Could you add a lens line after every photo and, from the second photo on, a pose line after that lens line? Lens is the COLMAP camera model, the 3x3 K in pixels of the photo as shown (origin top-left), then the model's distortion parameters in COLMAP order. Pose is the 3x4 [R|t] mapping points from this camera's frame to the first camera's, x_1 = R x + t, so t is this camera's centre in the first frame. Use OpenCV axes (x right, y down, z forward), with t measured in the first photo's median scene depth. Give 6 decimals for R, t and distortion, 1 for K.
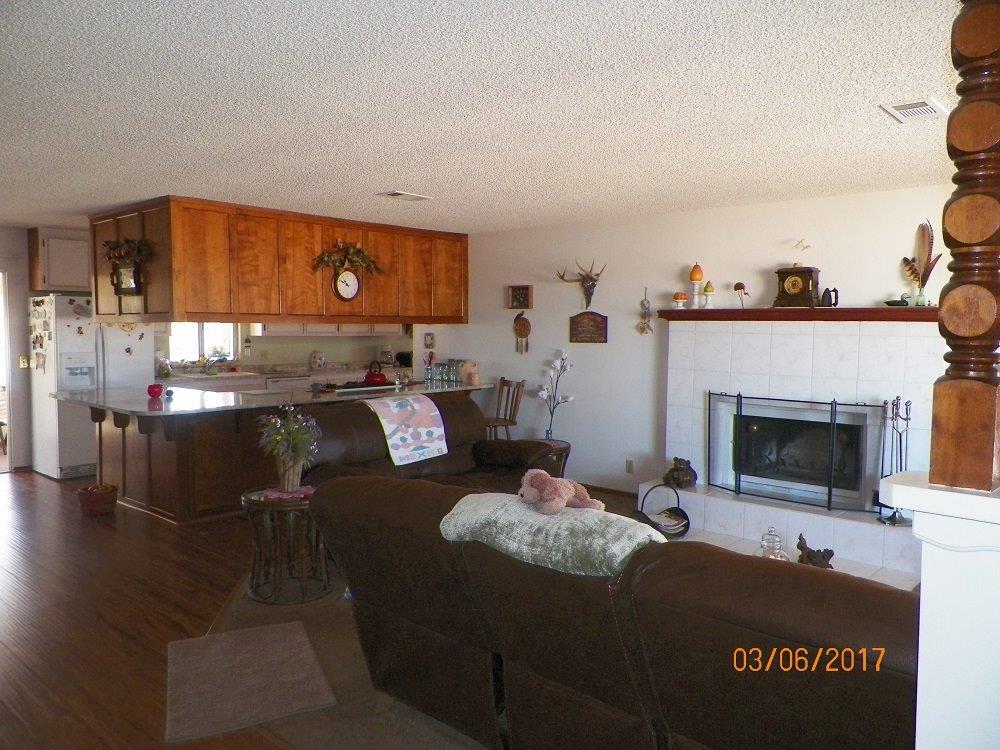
lens RADIAL K [[752.9, 0, 496.2], [0, 752.9, 375.6], [0, 0, 1]] dist [0.014379, -0.006629]
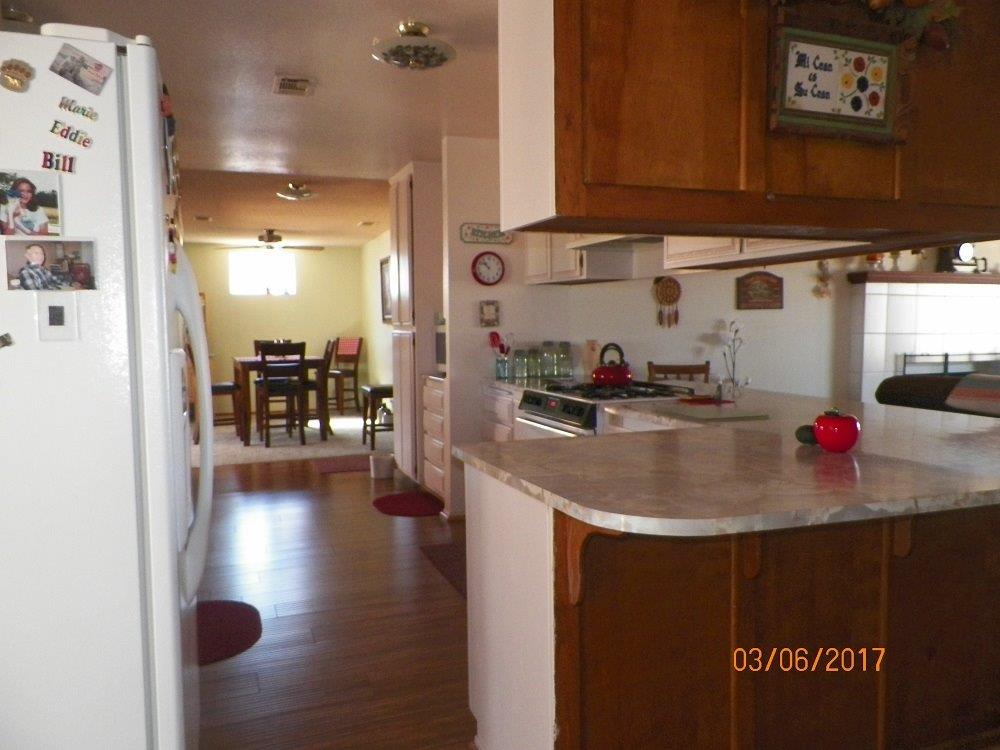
lens RADIAL K [[752.9, 0, 501.4], [0, 752.9, 372.1], [0, 0, 1]] dist [0.014379, -0.006629]
pose [[0.455330, -0.068611, 0.887675, -0.829918], [0.071314, 0.996633, 0.040452, -0.032461], [-0.887462, 0.044885, 0.458690, 0.982349]]
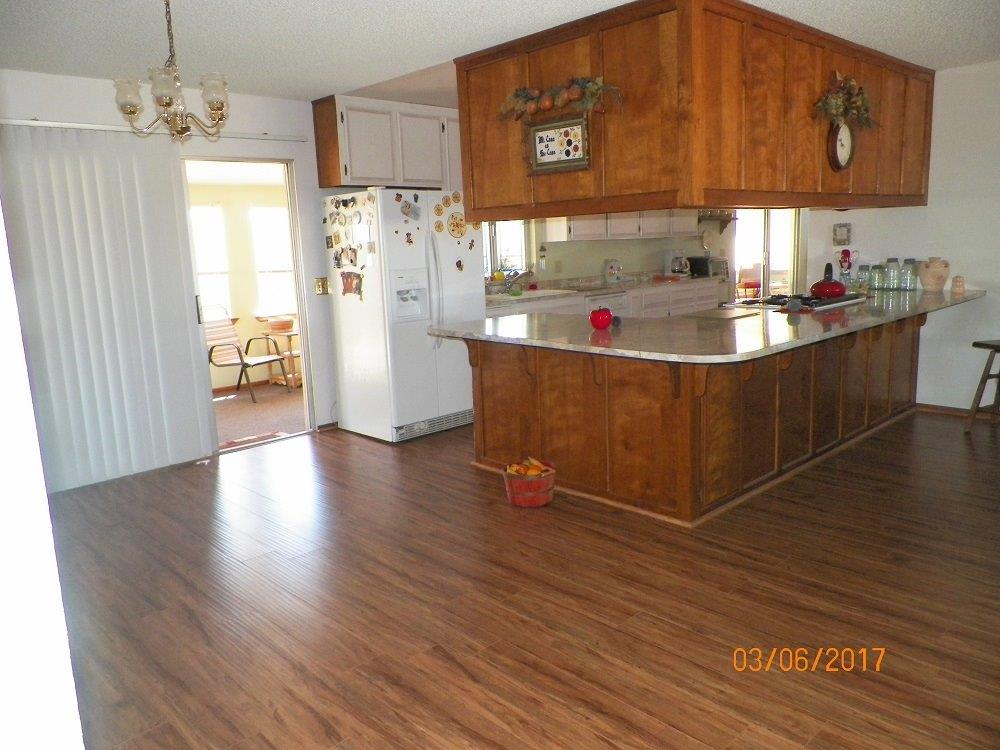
lens RADIAL K [[752.9, 0, 499.7], [0, 752.9, 373.8], [0, 0, 1]] dist [0.014379, -0.006629]
pose [[0.995860, -0.028728, -0.086246, -0.481842], [0.038184, 0.993190, 0.110067, -0.008508], [0.082496, -0.112905, 0.990175, 0.336938]]
